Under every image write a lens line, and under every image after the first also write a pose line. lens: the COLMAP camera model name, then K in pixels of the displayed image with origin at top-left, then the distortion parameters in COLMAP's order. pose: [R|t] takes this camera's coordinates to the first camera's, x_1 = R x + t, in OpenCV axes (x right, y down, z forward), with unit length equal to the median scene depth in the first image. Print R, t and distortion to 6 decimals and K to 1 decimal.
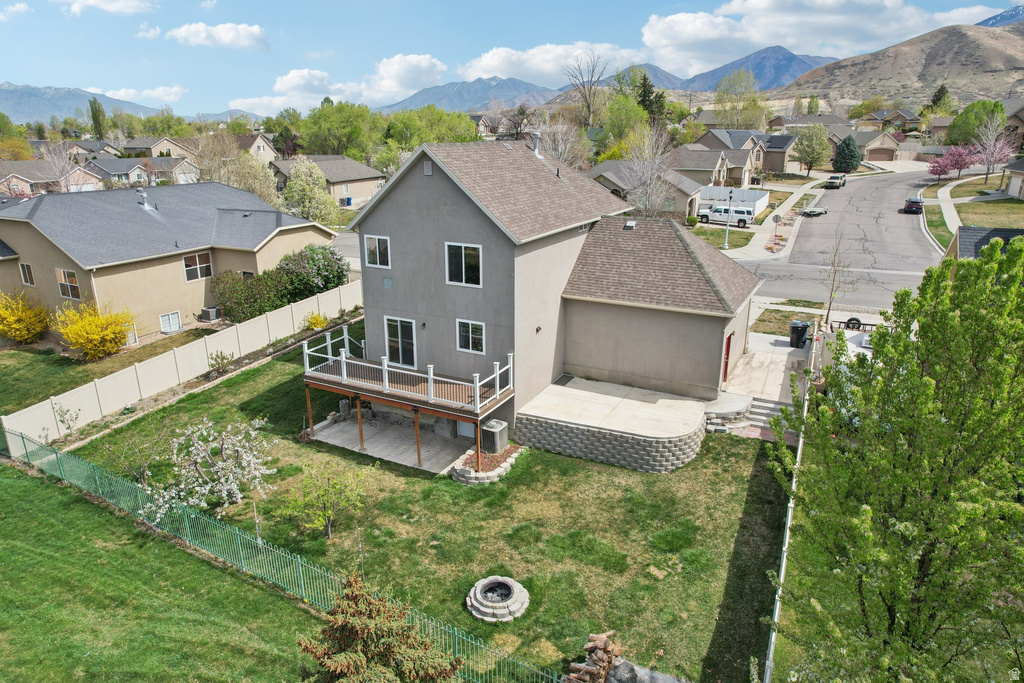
lens RADIAL K [[658.3, 0, 512.0], [0, 658.3, 341.5], [0, 0, 1]] dist [-0.070453, 0.068190]
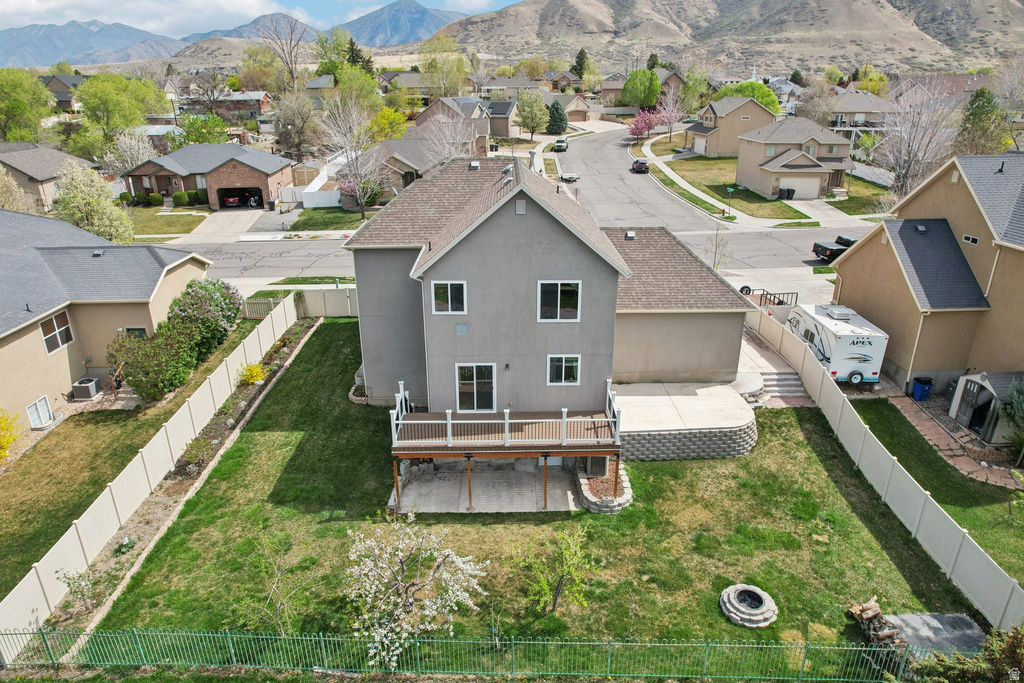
lens RADIAL K [[662.4, 0, 512.0], [0, 662.4, 341.5], [0, 0, 1]] dist [-0.081329, 0.074541]
pose [[0.876951, -0.175844, 0.447254, -0.542709], [0.147477, 0.984219, 0.097794, -0.151351], [-0.457393, -0.019801, 0.889044, 0.133307]]
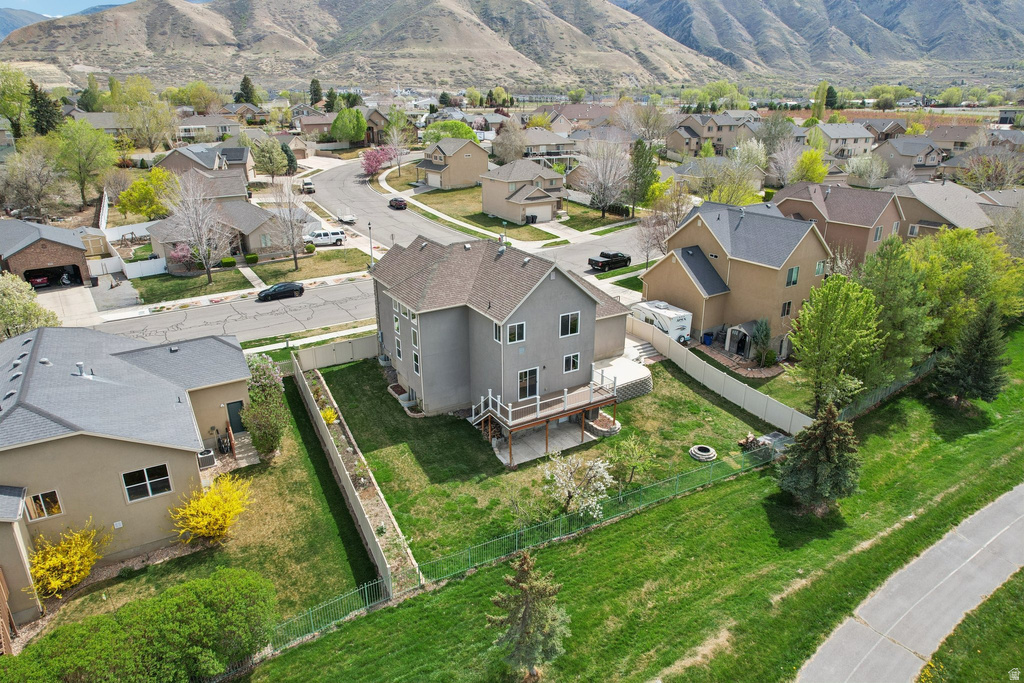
lens RADIAL K [[658.3, 0, 512.0], [0, 658.3, 341.5], [0, 0, 1]] dist [-0.070453, 0.068190]
pose [[0.521950, -0.303017, 0.797338, -1.432237], [0.263480, 0.946334, 0.187163, -0.405156], [-0.811262, 0.112393, 0.573778, 0.114707]]
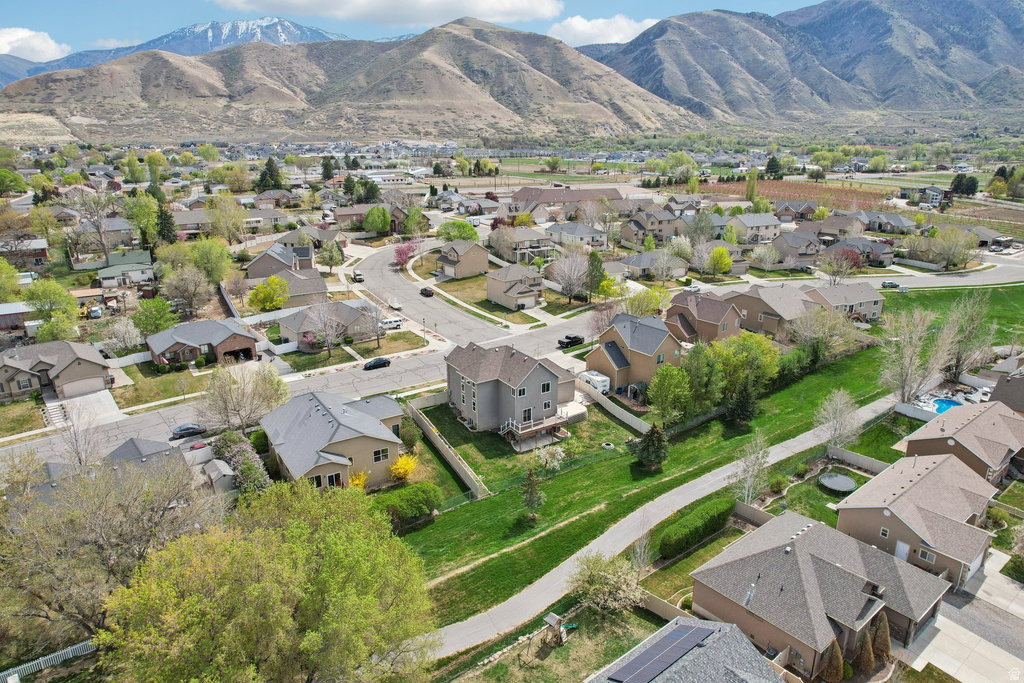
lens RADIAL K [[658.3, 0, 512.0], [0, 658.3, 341.5], [0, 0, 1]] dist [-0.070453, 0.068190]
pose [[0.496284, -0.262491, 0.827527, -2.979747], [0.268035, 0.952957, 0.141531, -0.882221], [-0.825748, 0.151566, 0.543294, -0.868156]]
